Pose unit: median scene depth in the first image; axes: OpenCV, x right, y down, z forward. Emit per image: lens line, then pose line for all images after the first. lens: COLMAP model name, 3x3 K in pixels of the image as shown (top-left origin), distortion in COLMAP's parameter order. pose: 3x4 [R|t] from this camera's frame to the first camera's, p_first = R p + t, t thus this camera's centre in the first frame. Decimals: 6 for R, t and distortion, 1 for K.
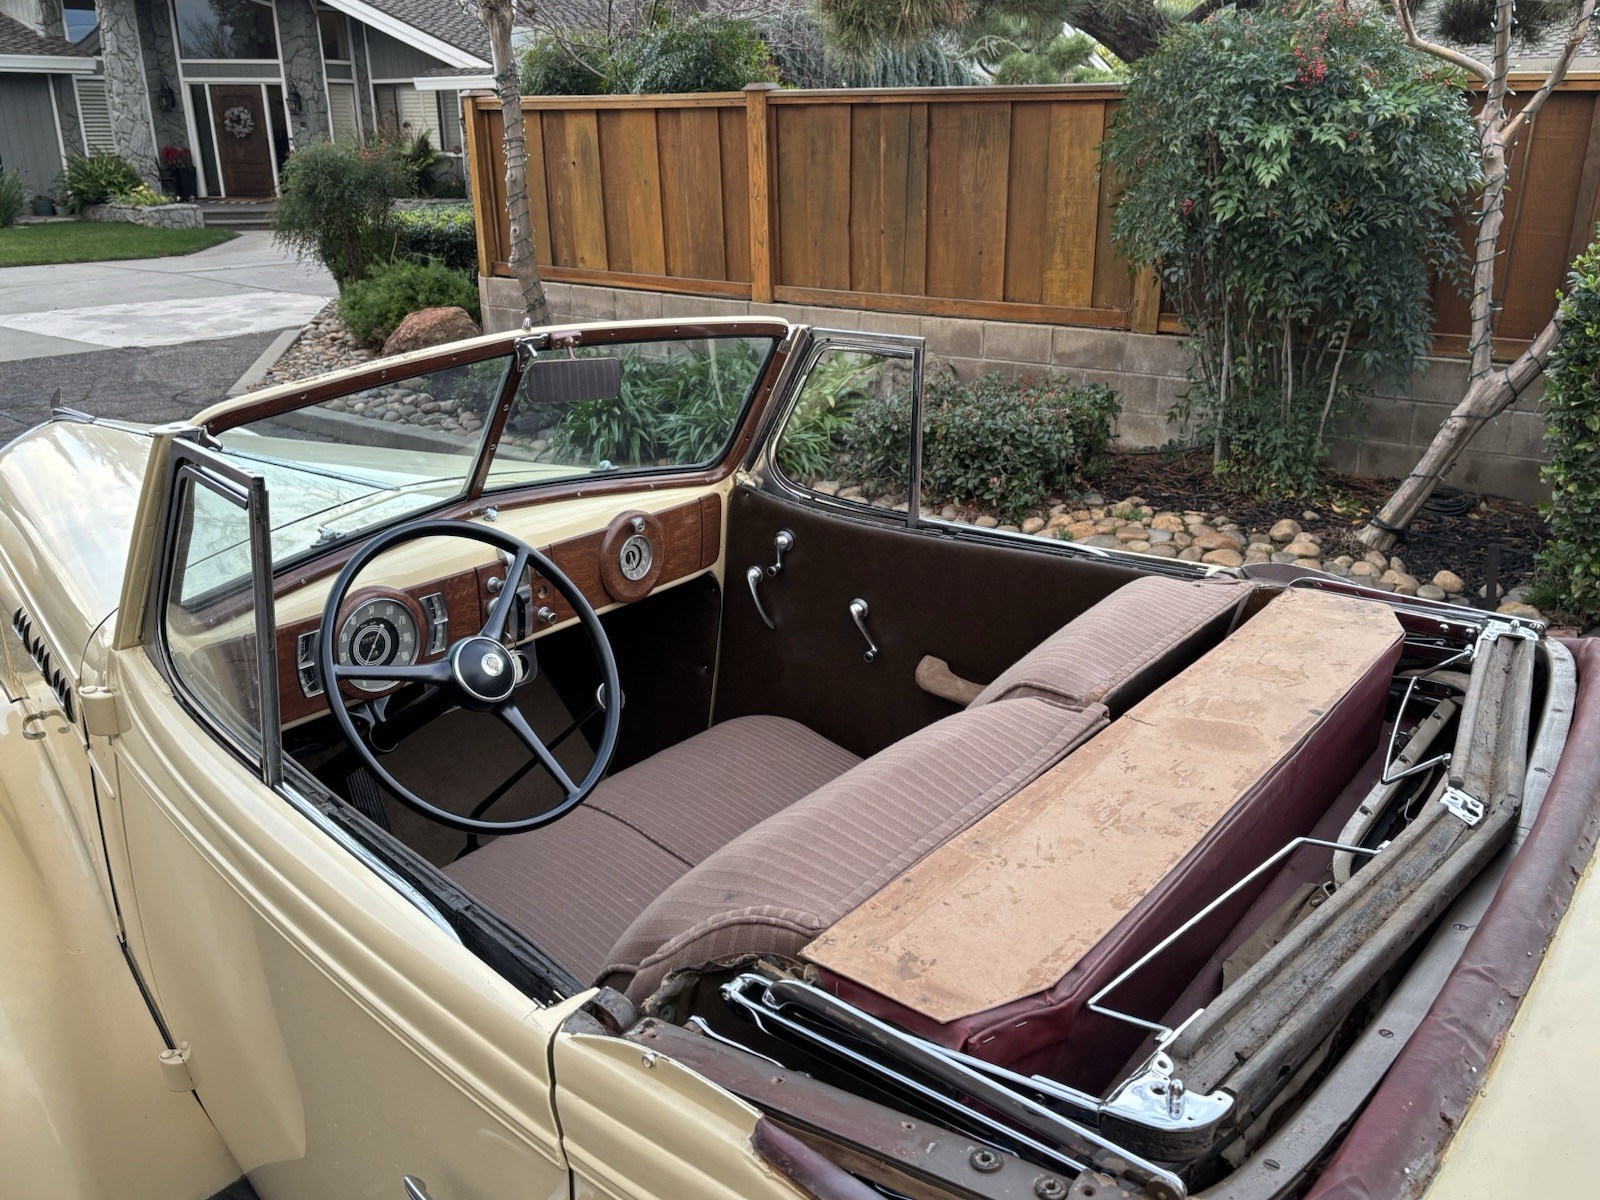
lens RADIAL K [[1290.9, 0, 803.1], [0, 1290.9, 592.7], [0, 0, 1]] dist [0.038454, -0.030557]
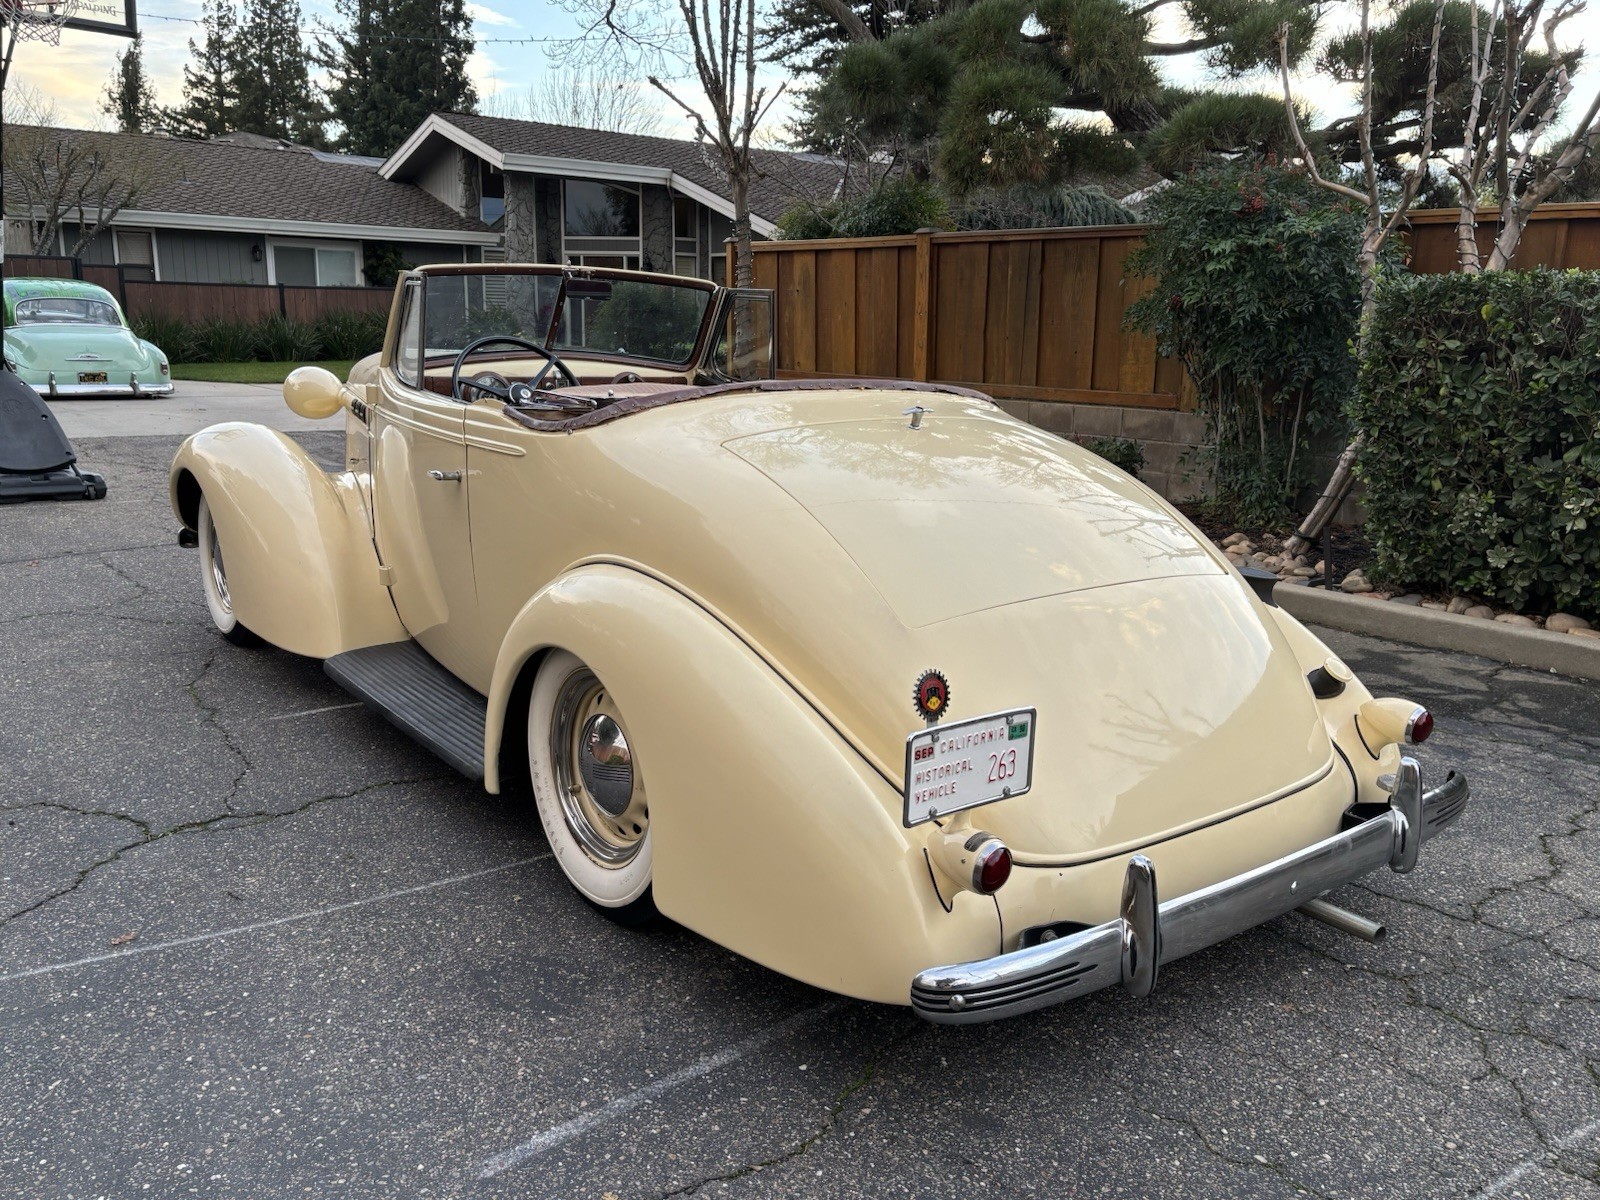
lens RADIAL K [[1290.9, 0, 804.3], [0, 1290.9, 598.6], [0, 0, 1]] dist [0.038454, -0.030557]
pose [[0.968063, 0.074863, -0.239269, 0.188149], [-0.104933, 0.987749, -0.115501, 0.144073], [0.227691, 0.136920, 0.964059, -0.244942]]
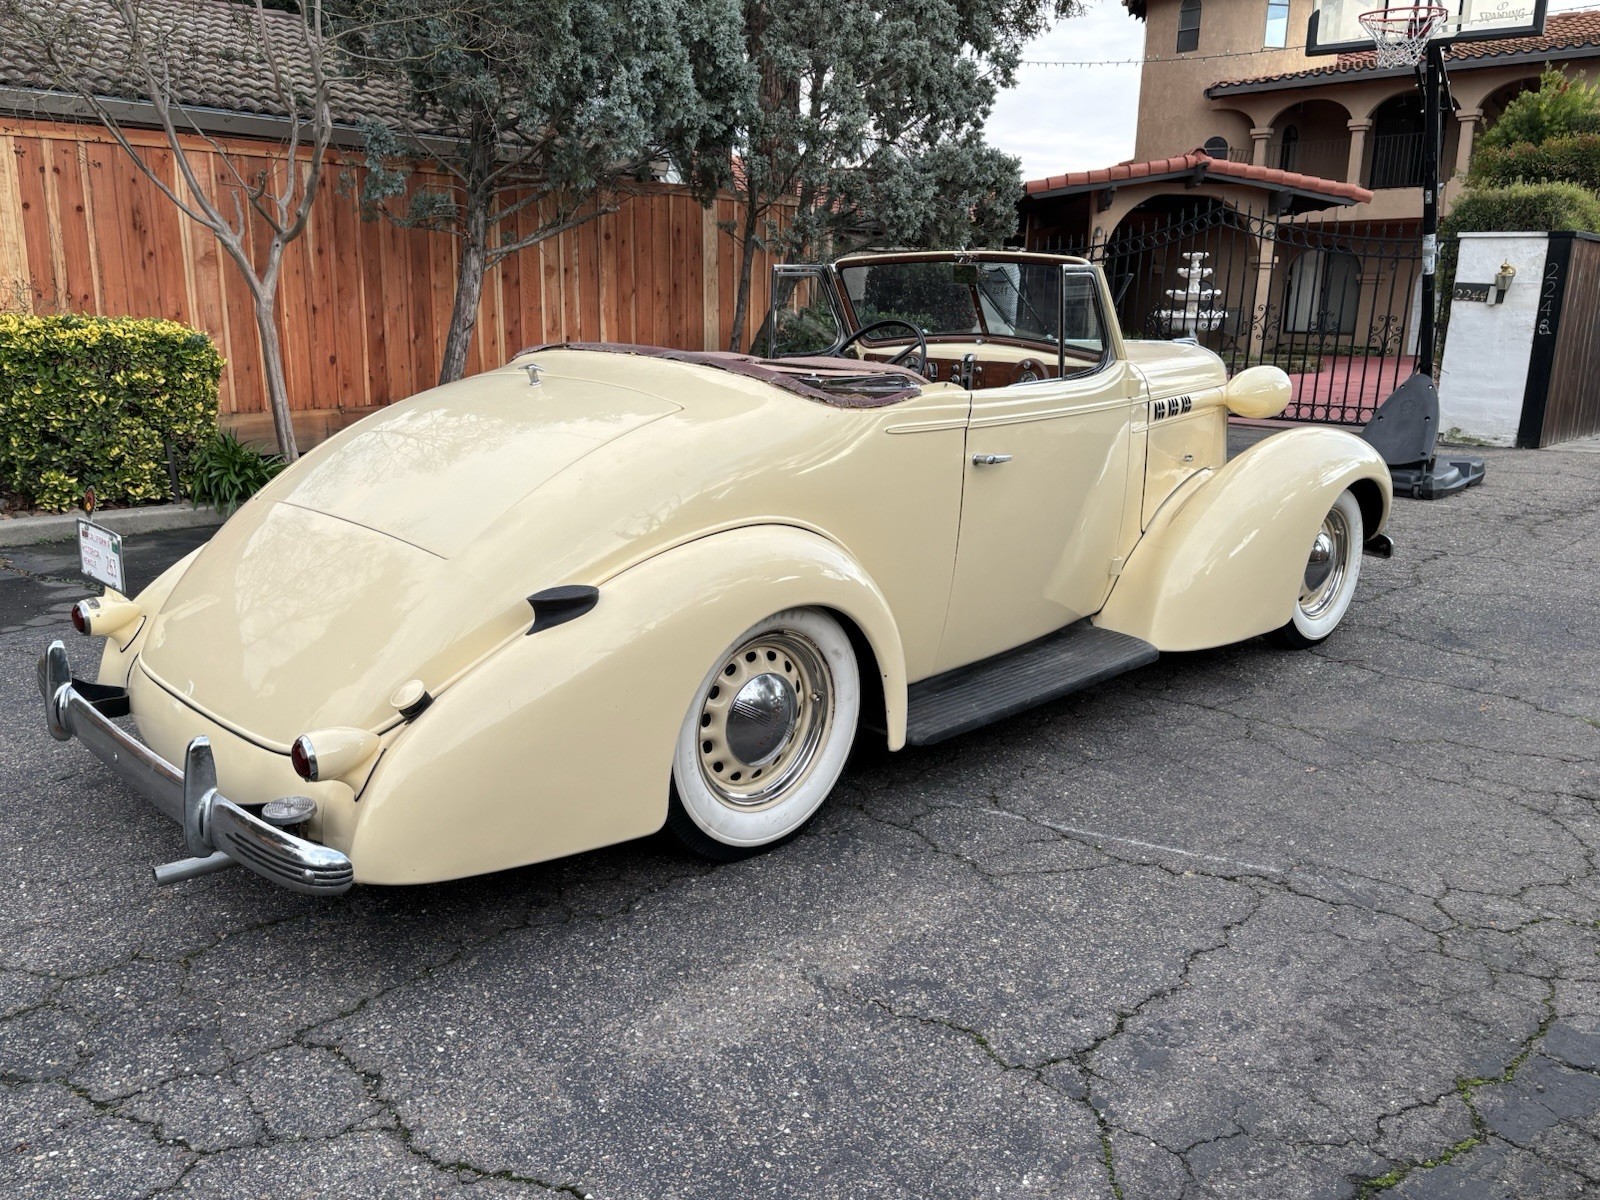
lens RADIAL K [[1290.9, 0, 795.8], [0, 1290.9, 606.5], [0, 0, 1]] dist [0.038454, -0.030557]
pose [[-0.155392, 0.225883, -0.961681, 0.545679], [-0.345873, 0.899445, 0.267152, -0.038061], [0.925324, 0.374133, -0.061640, 0.277391]]
